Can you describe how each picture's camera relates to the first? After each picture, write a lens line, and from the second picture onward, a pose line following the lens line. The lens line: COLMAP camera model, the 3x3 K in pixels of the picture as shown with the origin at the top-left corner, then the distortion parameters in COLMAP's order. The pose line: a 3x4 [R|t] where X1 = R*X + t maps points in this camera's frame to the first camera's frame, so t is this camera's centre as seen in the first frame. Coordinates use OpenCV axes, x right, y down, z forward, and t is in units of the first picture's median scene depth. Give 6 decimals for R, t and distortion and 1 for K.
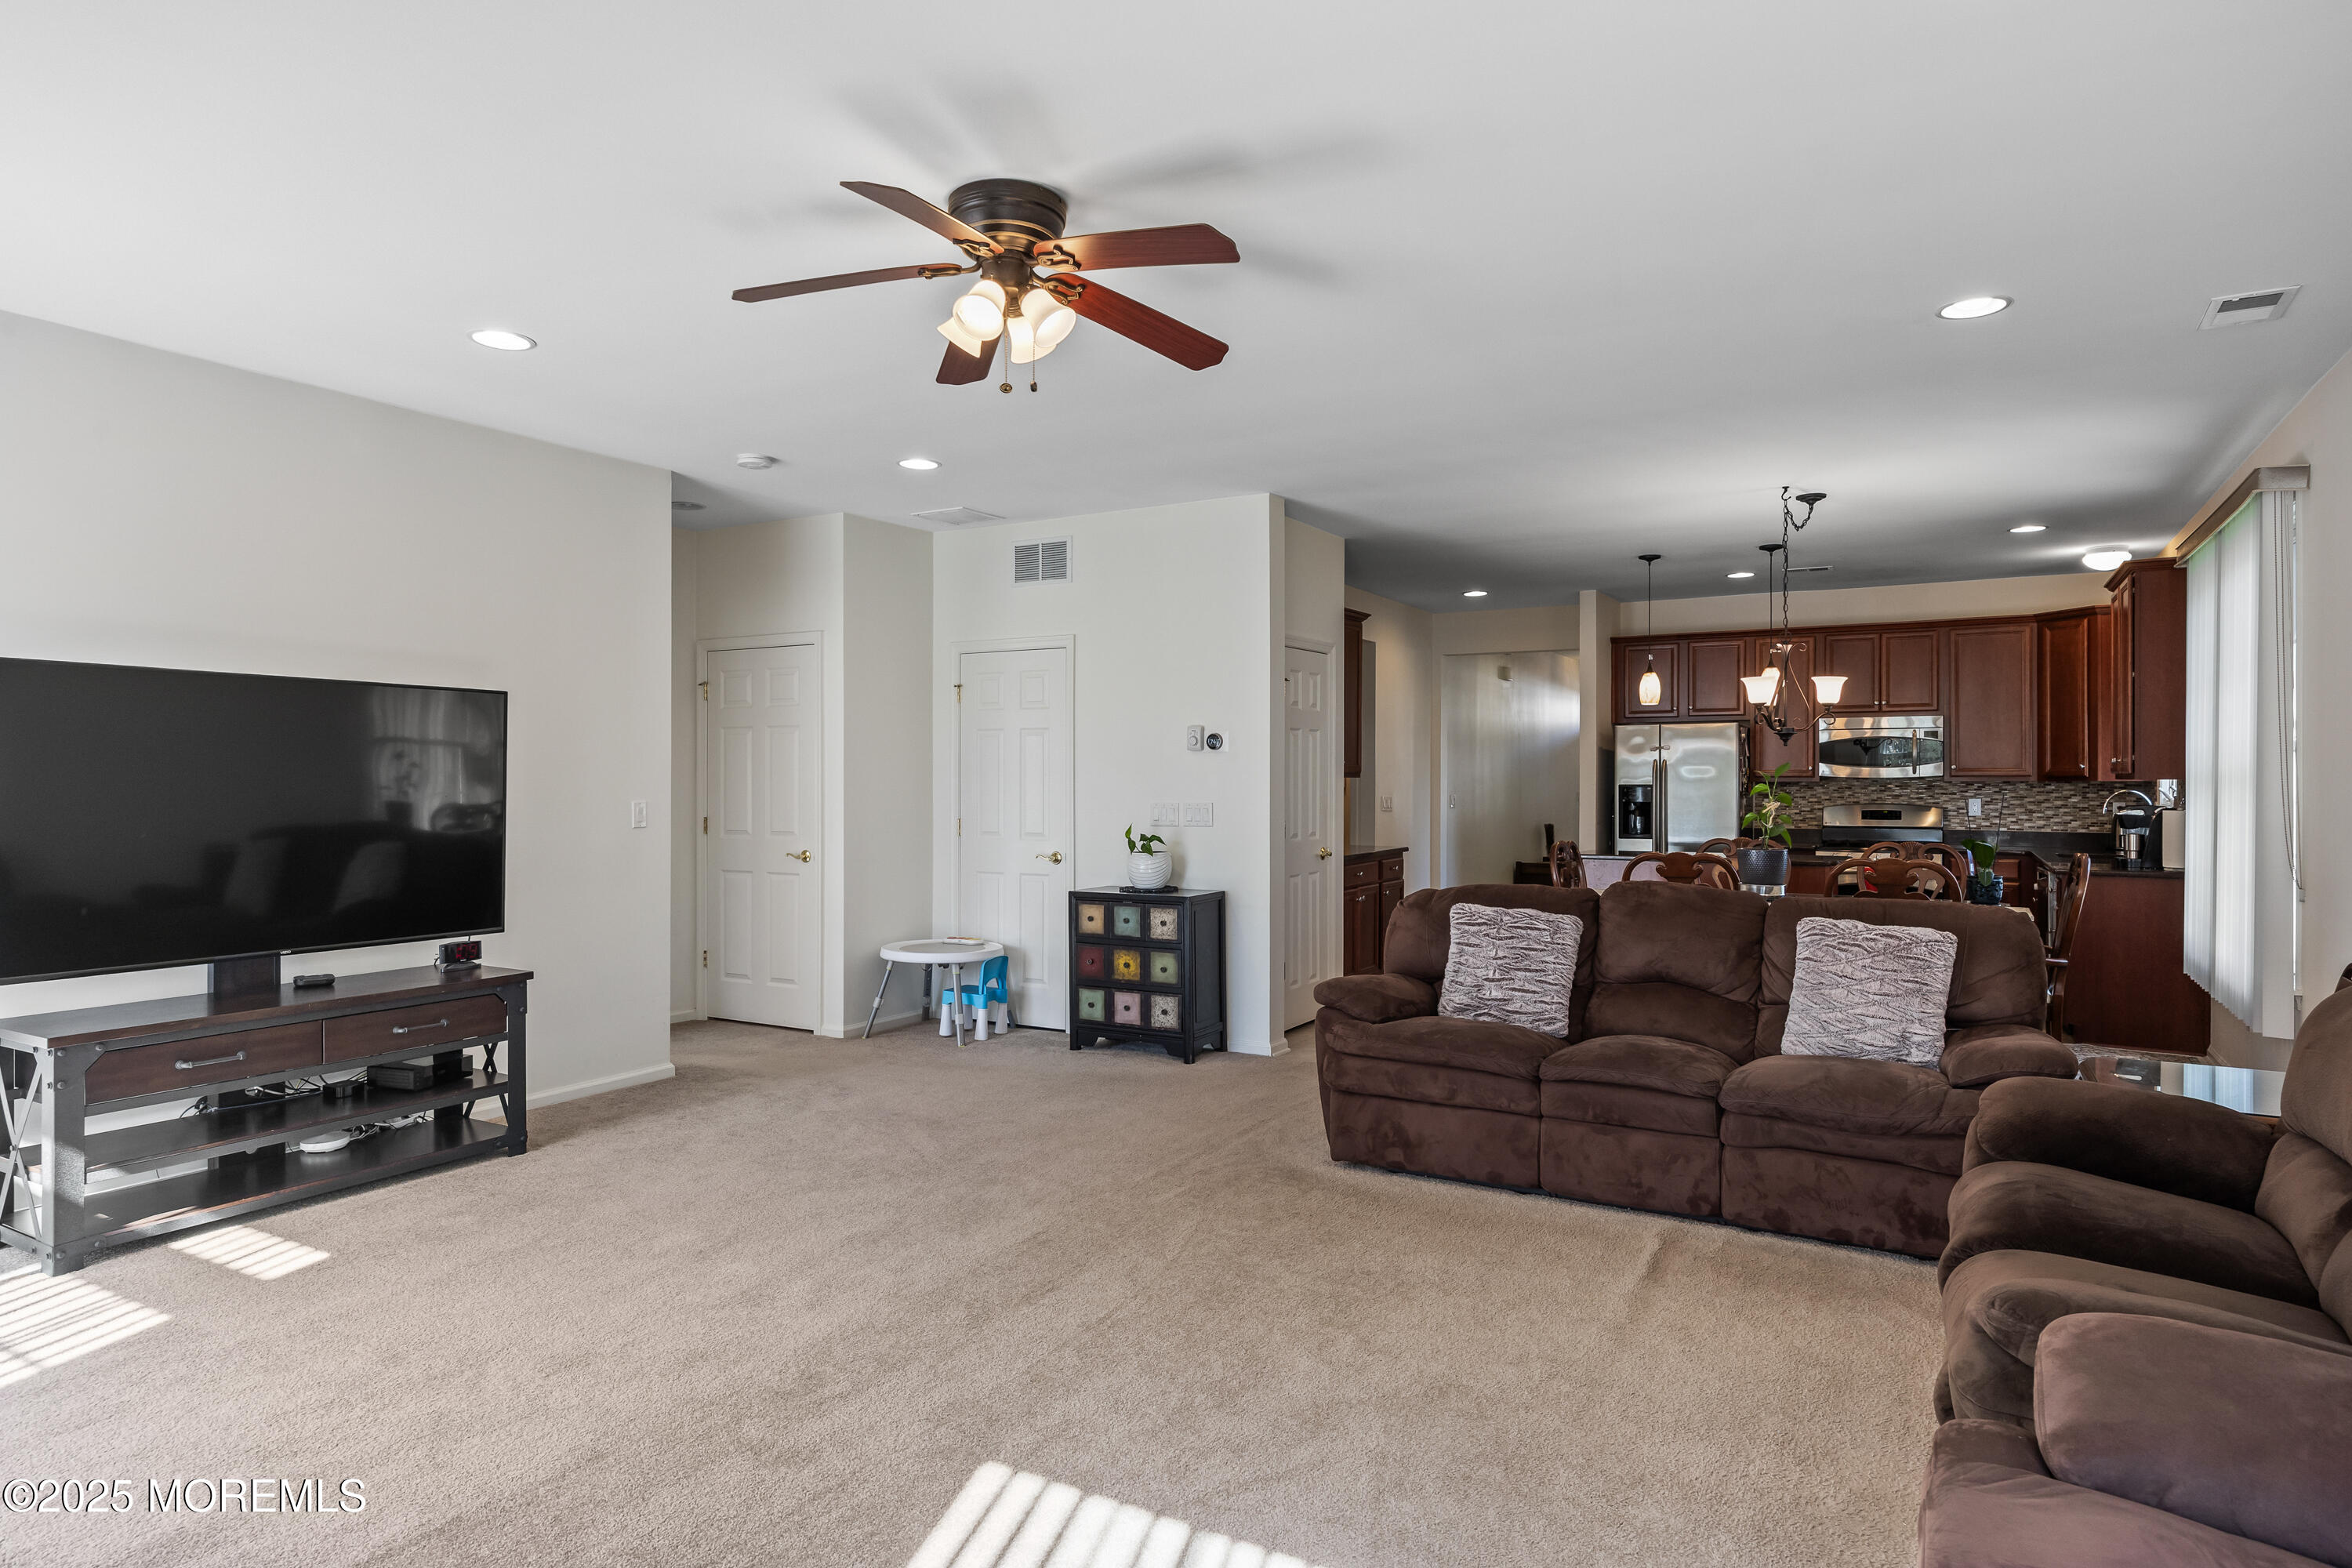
lens RADIAL K [[1379.2, 0, 1154.4], [0, 1379.2, 780.7], [0, 0, 1]] dist [0.003507, 0.000416]
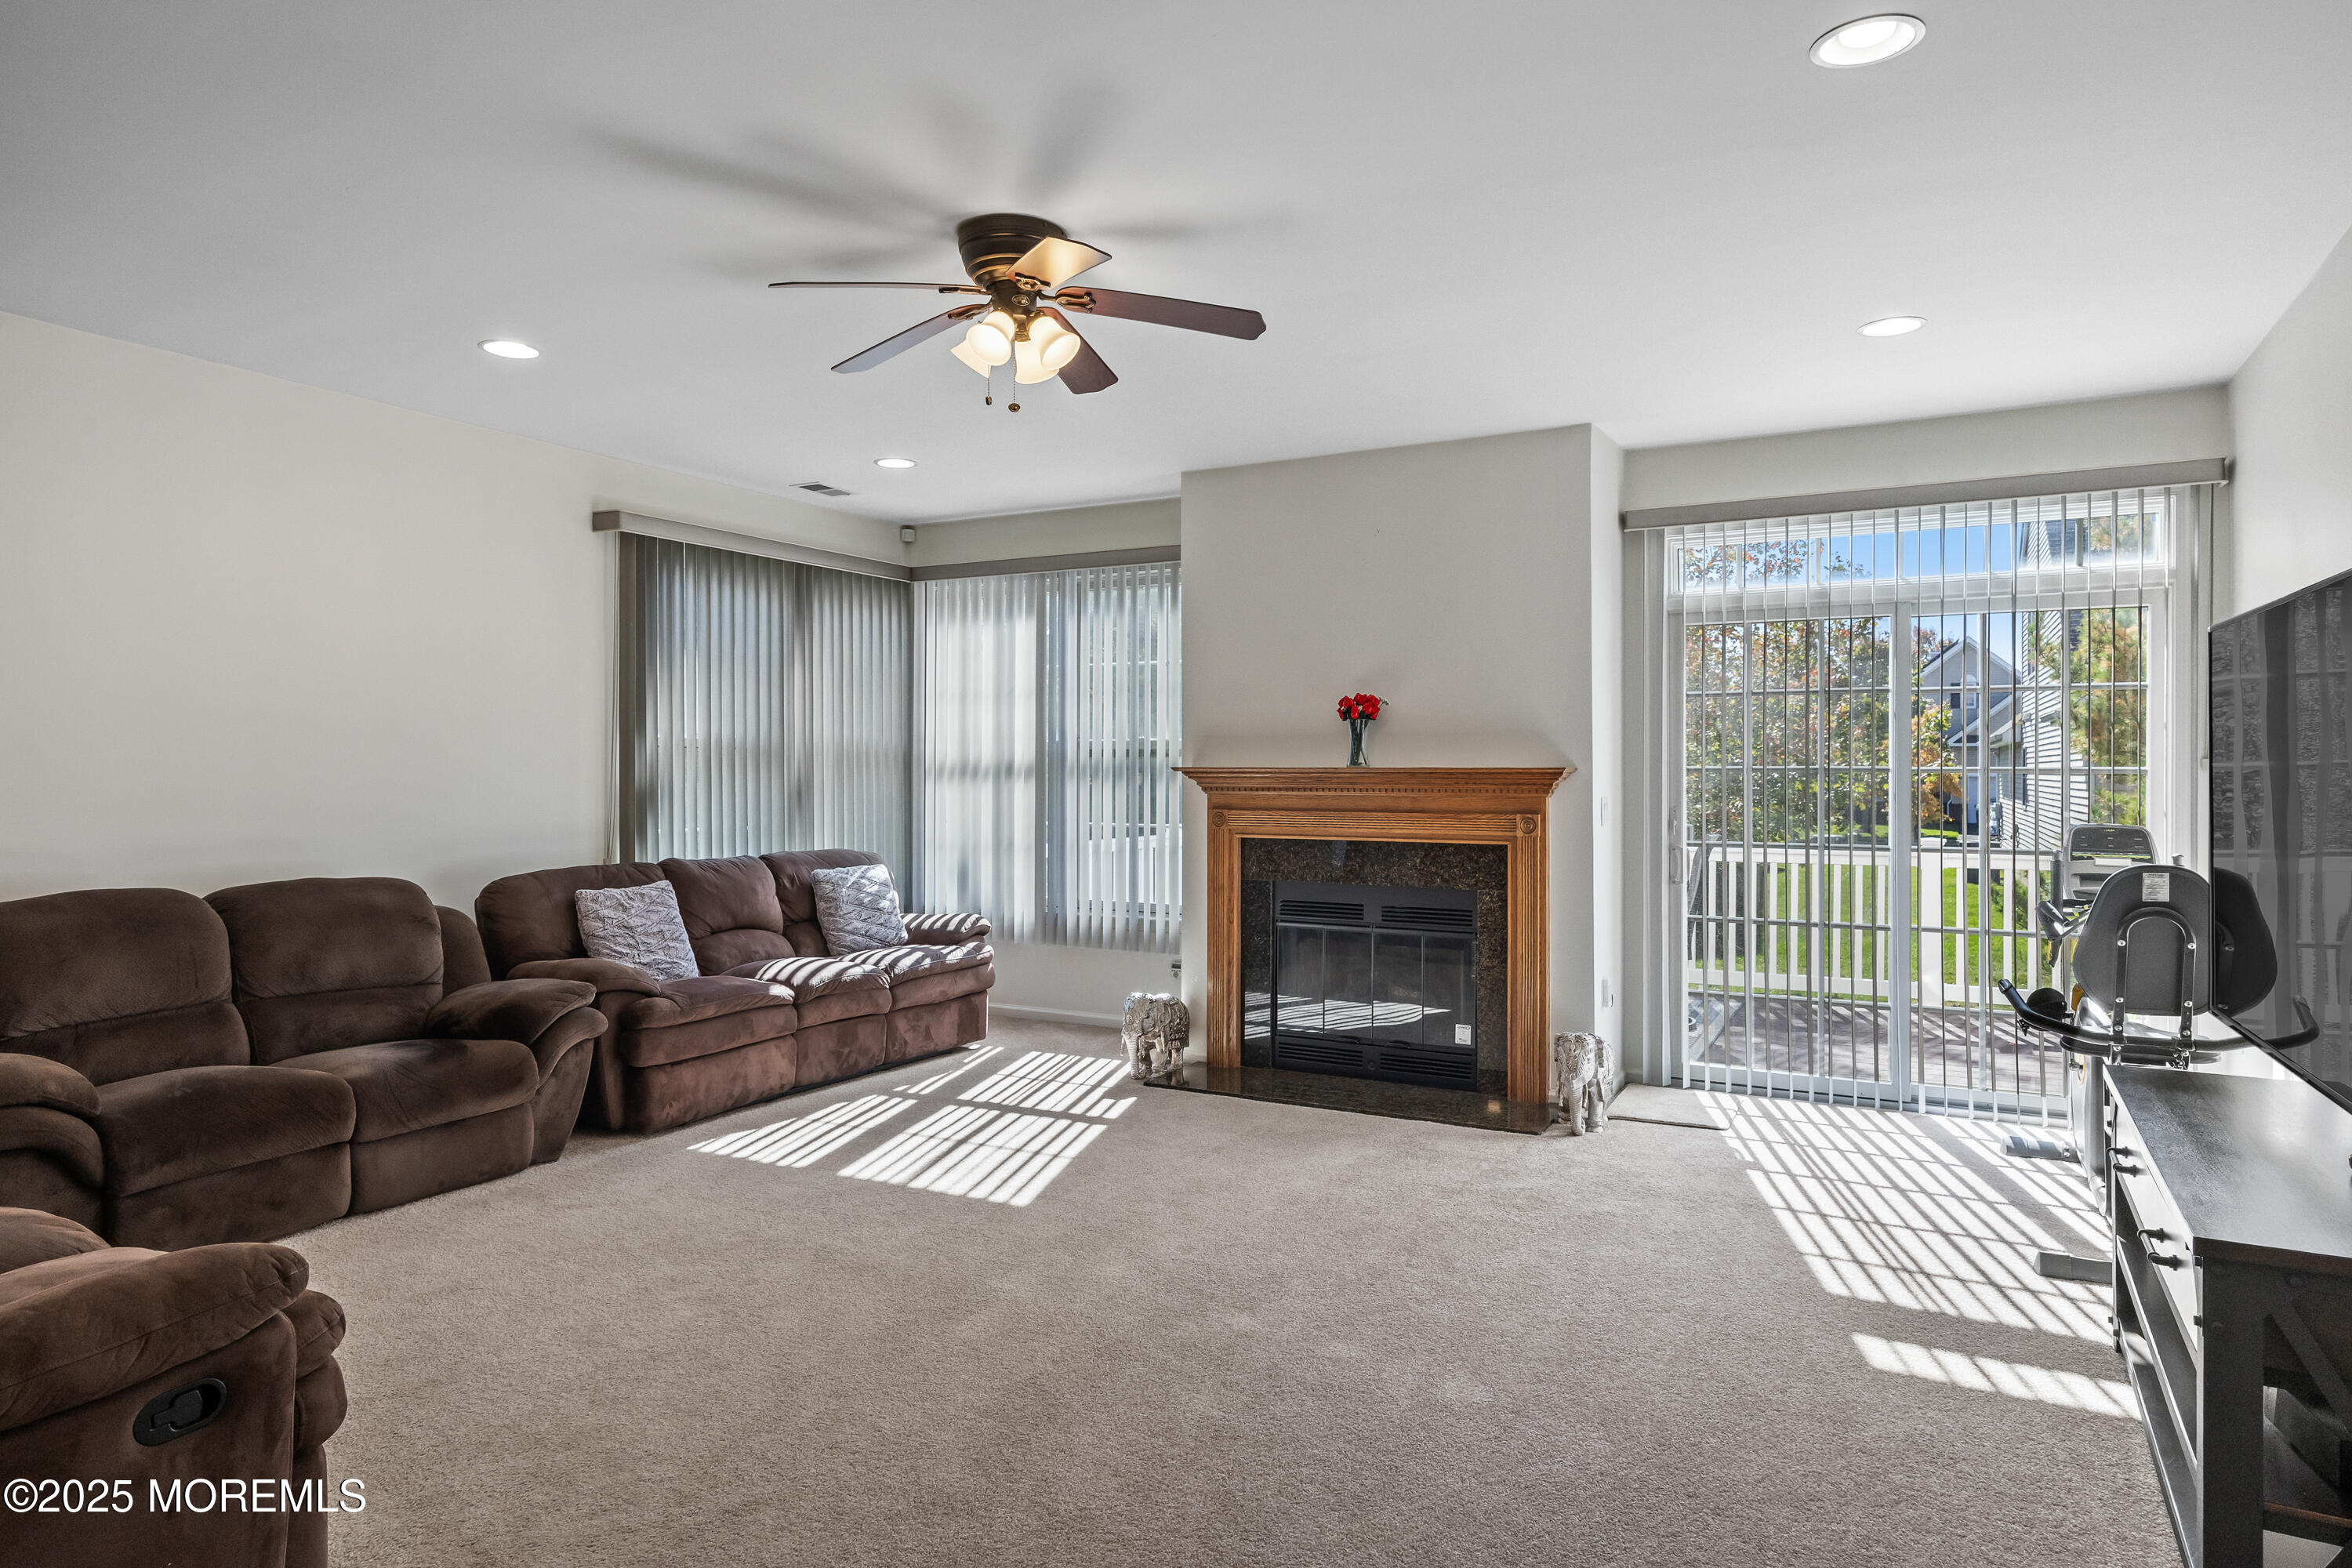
lens RADIAL K [[1379.2, 0, 1154.4], [0, 1379.2, 780.7], [0, 0, 1]] dist [0.003507, 0.000416]
pose [[-0.999463, 0.004508, -0.032461, -0.151398], [0.004013, 0.999875, 0.015276, -0.012213], [0.032526, 0.015137, -0.999356, 1.764564]]
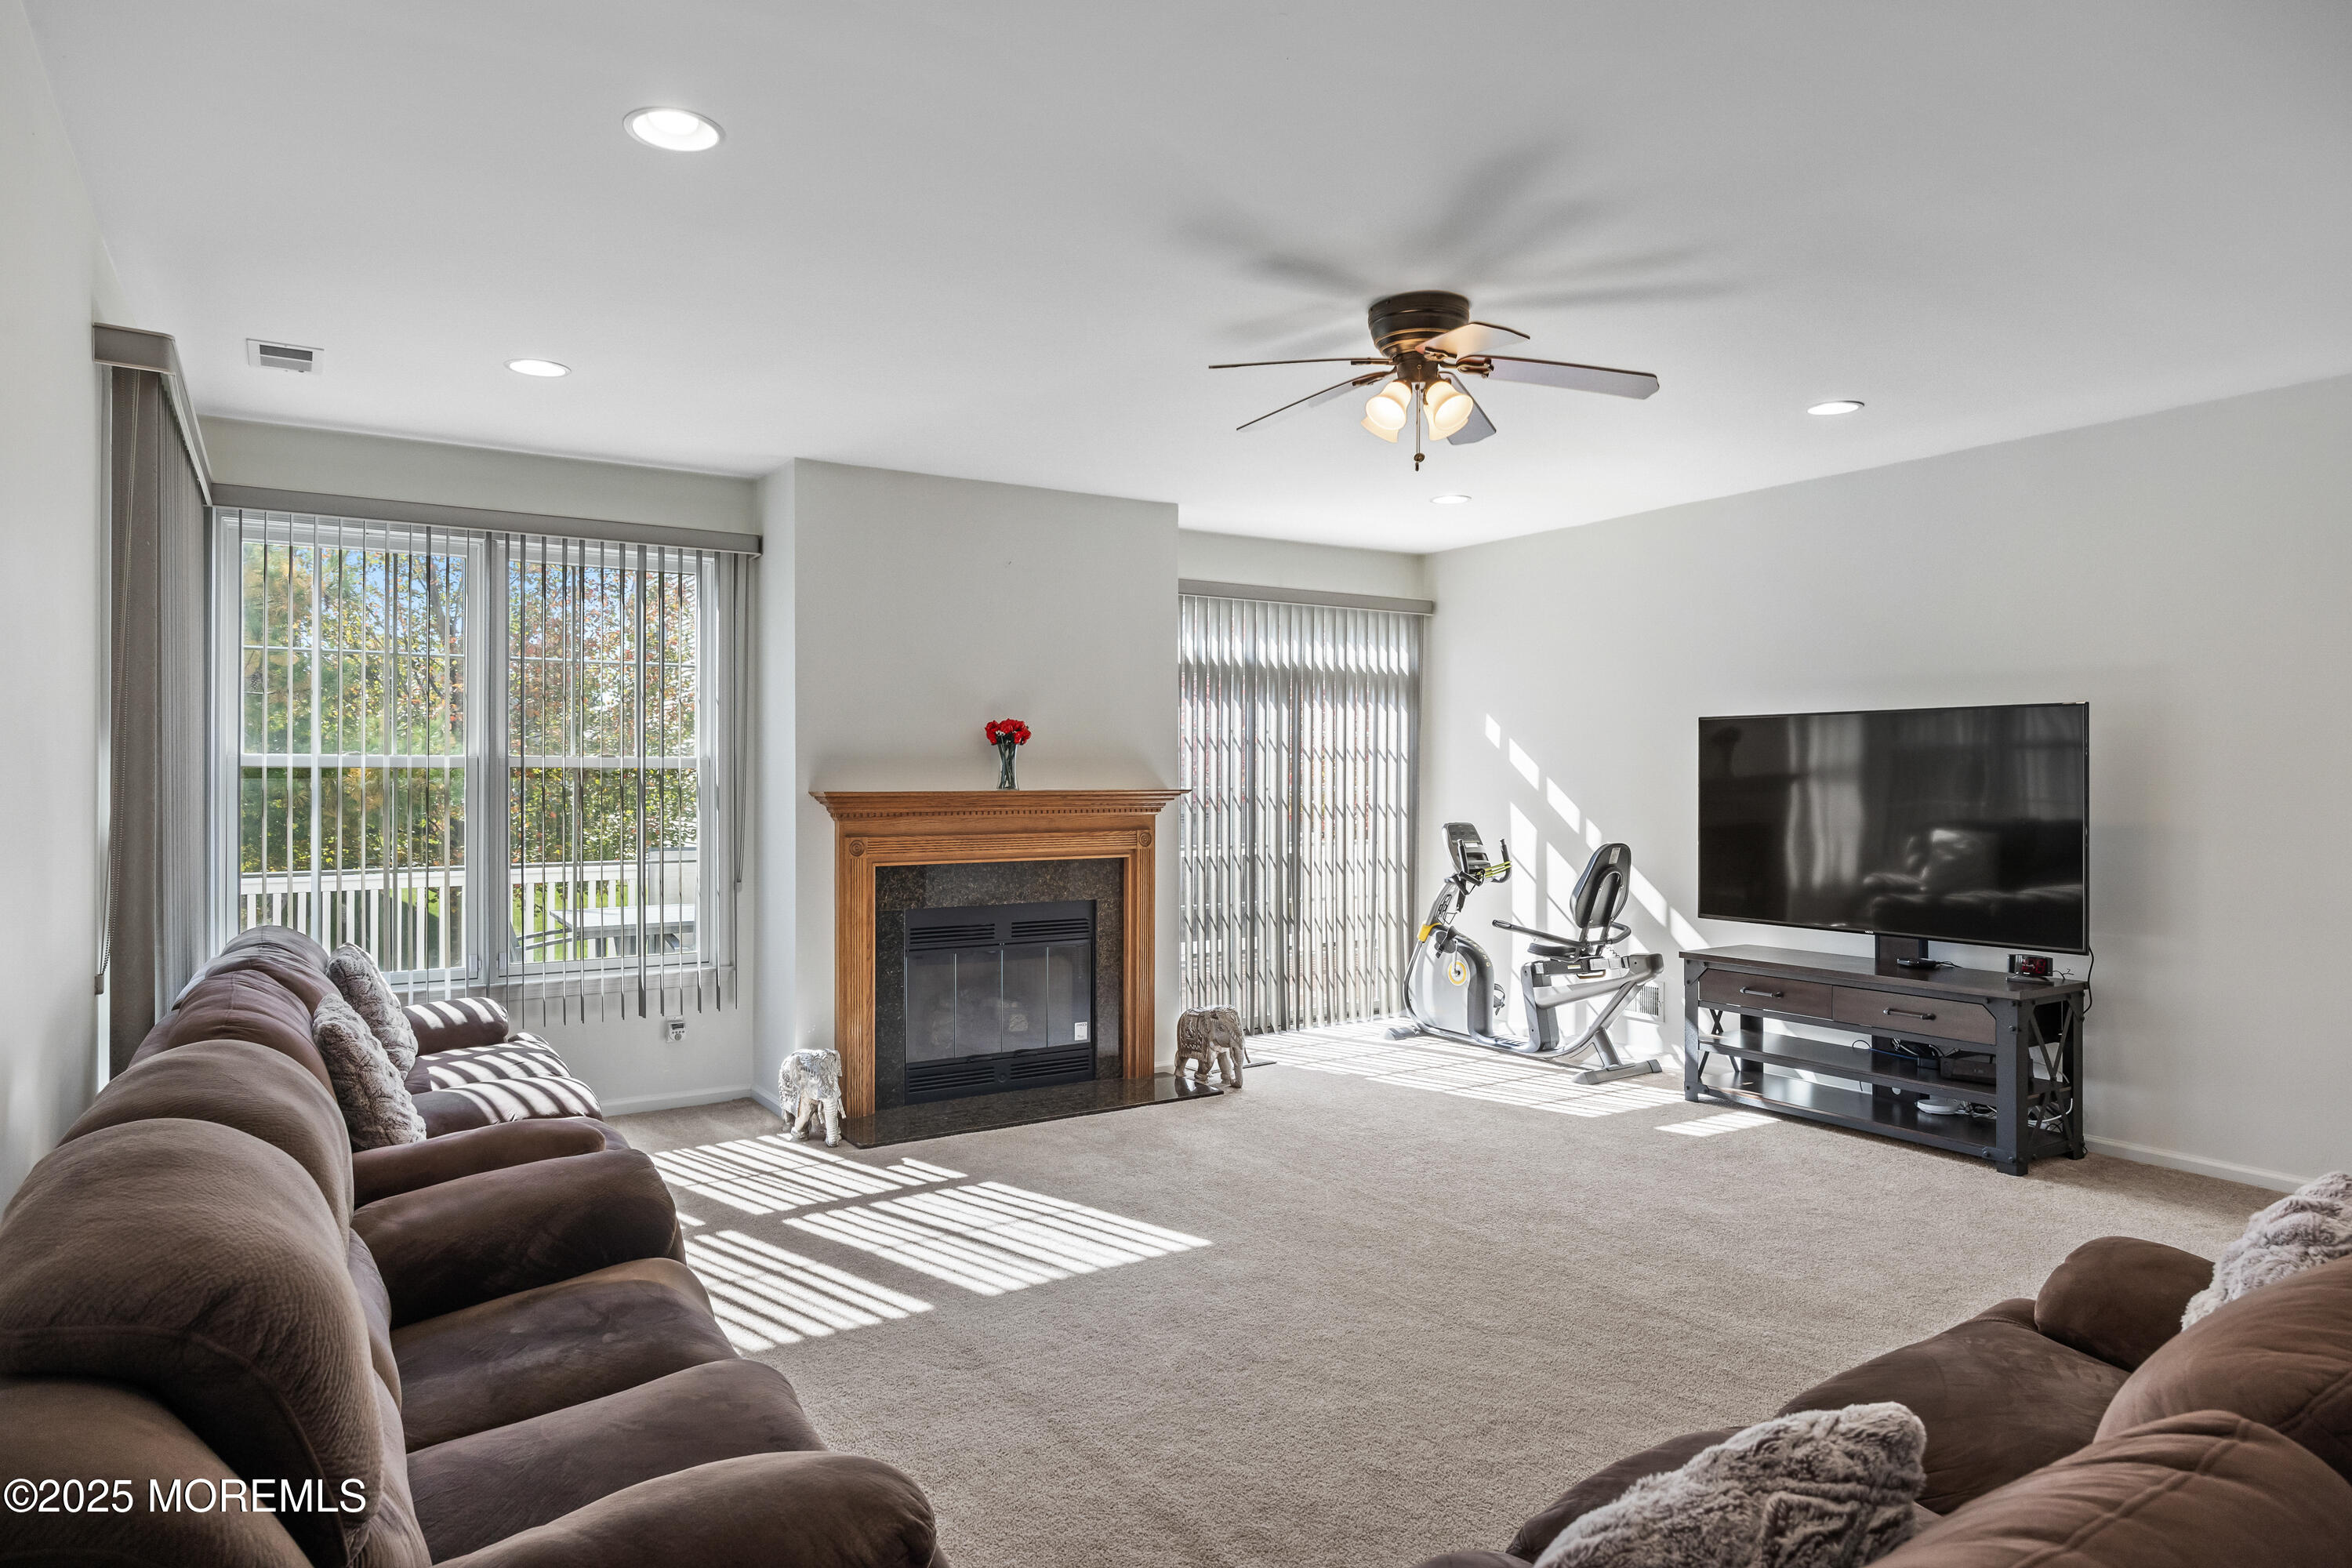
lens RADIAL K [[1379.2, 0, 1154.4], [0, 1379.2, 780.7], [0, 0, 1]] dist [0.003507, 0.000416]
pose [[-0.446697, 0.003152, -0.894680, 0.877089], [0.000419, 0.999994, 0.003313, -0.018233], [0.894685, 0.001105, -0.446696, 1.115186]]
